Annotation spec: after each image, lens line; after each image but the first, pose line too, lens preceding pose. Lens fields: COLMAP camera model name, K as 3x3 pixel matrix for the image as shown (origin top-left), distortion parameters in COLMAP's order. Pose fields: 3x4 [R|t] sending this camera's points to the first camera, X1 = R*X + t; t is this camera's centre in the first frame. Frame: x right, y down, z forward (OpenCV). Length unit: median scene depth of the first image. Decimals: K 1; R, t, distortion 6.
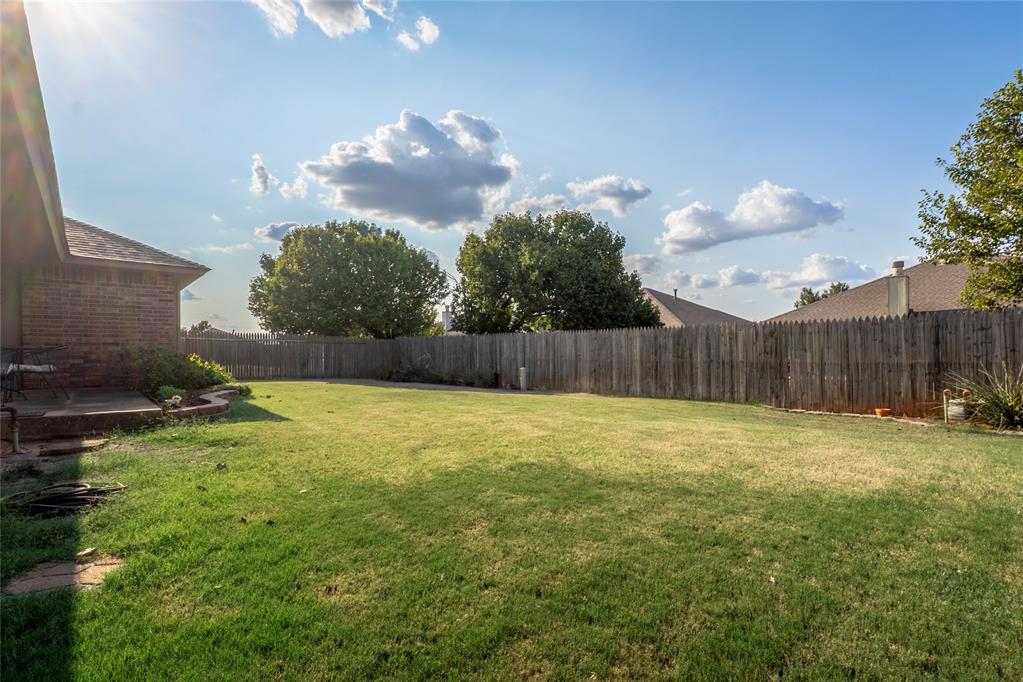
lens RADIAL K [[484.3, 0, 511.6], [0, 484.3, 346.2], [0, 0, 1]] dist [-0.004716, -0.000922]
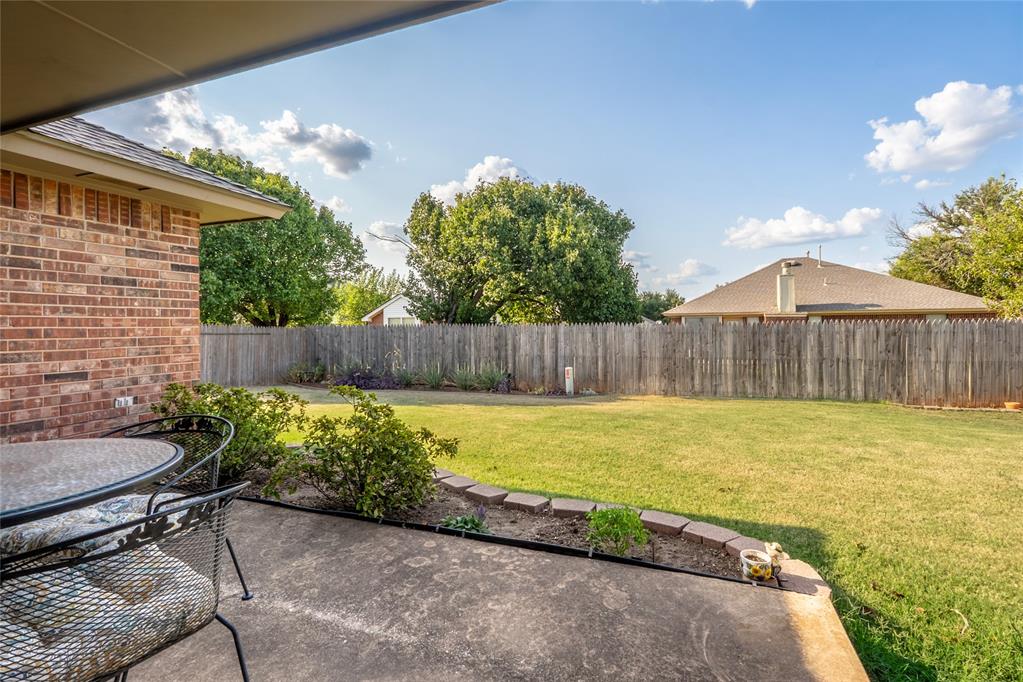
lens RADIAL K [[484.3, 0, 519.6], [0, 484.3, 330.6], [0, 0, 1]] dist [-0.004716, -0.000922]
pose [[0.886509, -0.005719, 0.462677, -0.605677], [-0.000699, 0.999906, 0.013699, -0.041128], [-0.462712, -0.012468, 0.886421, 0.436471]]
